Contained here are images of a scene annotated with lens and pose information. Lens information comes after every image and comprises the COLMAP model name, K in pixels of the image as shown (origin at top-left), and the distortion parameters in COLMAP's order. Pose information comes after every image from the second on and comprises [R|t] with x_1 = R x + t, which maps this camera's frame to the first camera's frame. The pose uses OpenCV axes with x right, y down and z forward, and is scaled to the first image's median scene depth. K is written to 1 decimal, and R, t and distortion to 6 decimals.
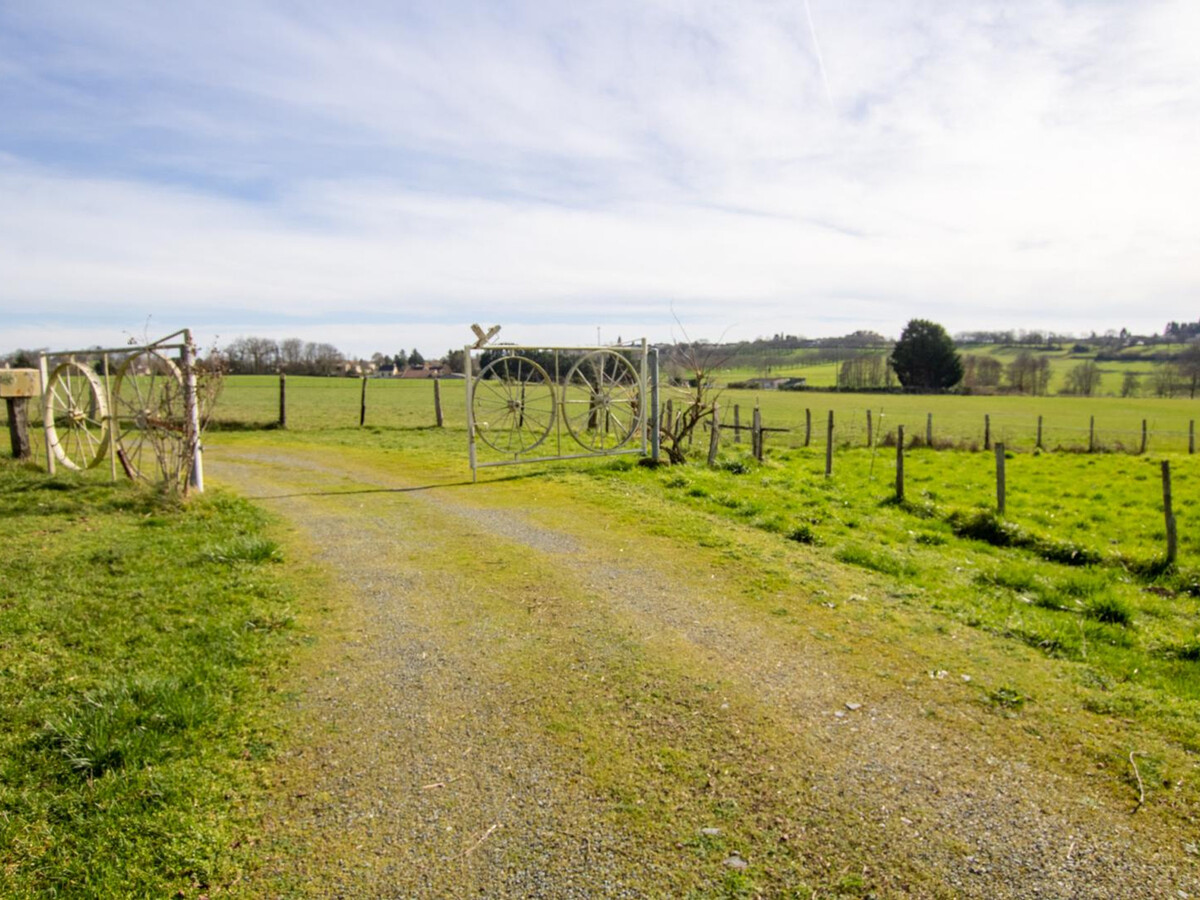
lens RADIAL K [[797.9, 0, 605.6], [0, 797.9, 452.7], [0, 0, 1]] dist [-0.019812, 0.007402]
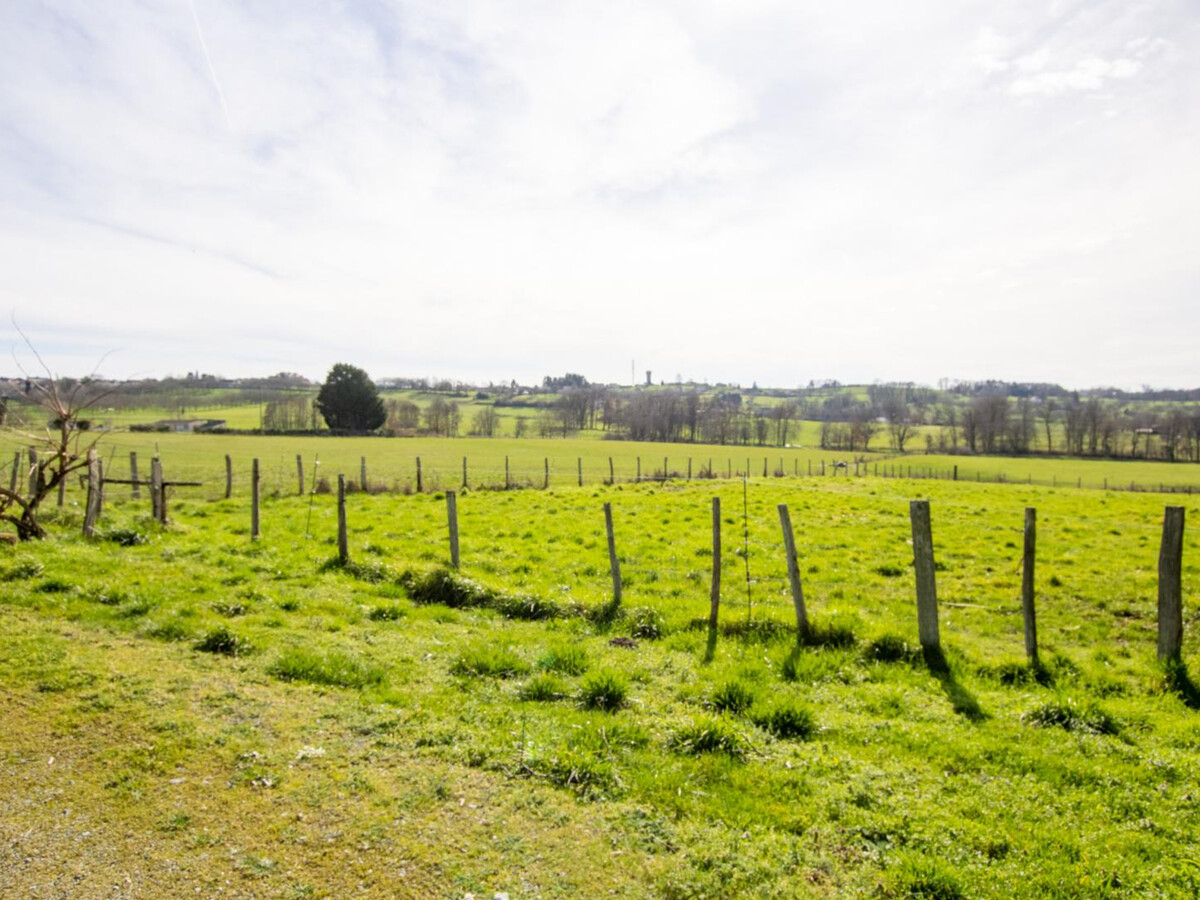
lens RADIAL K [[797.9, 0, 605.6], [0, 797.9, 452.7], [0, 0, 1]] dist [-0.019812, 0.007402]
pose [[0.771010, -0.018117, 0.636566, 0.035989], [0.052015, 0.998047, -0.034596, -0.010804], [-0.634695, 0.059785, 0.770446, 0.126543]]
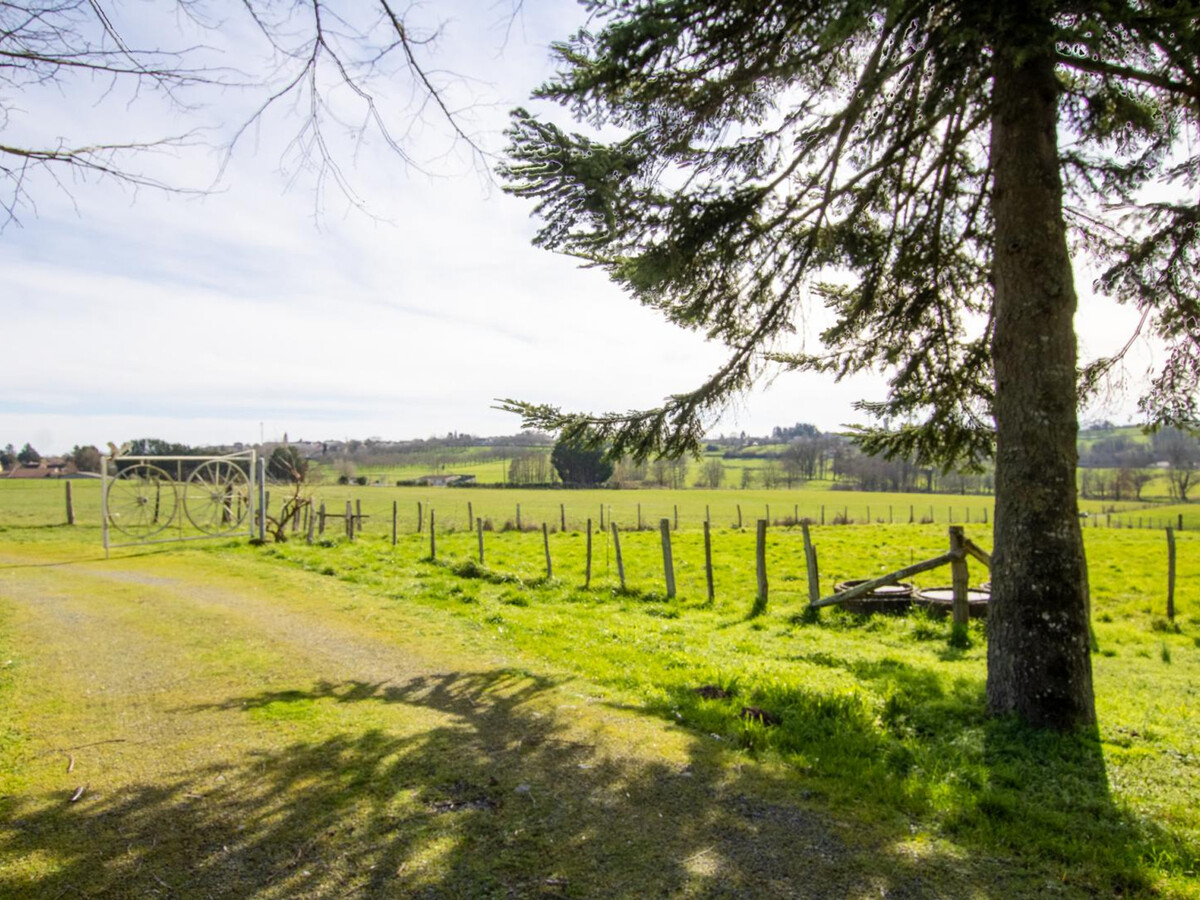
lens RADIAL K [[797.9, 0, 605.6], [0, 797.9, 452.7], [0, 0, 1]] dist [-0.019812, 0.007402]
pose [[0.921689, 0.004566, 0.387903, 0.069692], [0.042517, 0.992718, -0.112710, 0.035824], [-0.385593, 0.120376, 0.914783, -0.434798]]
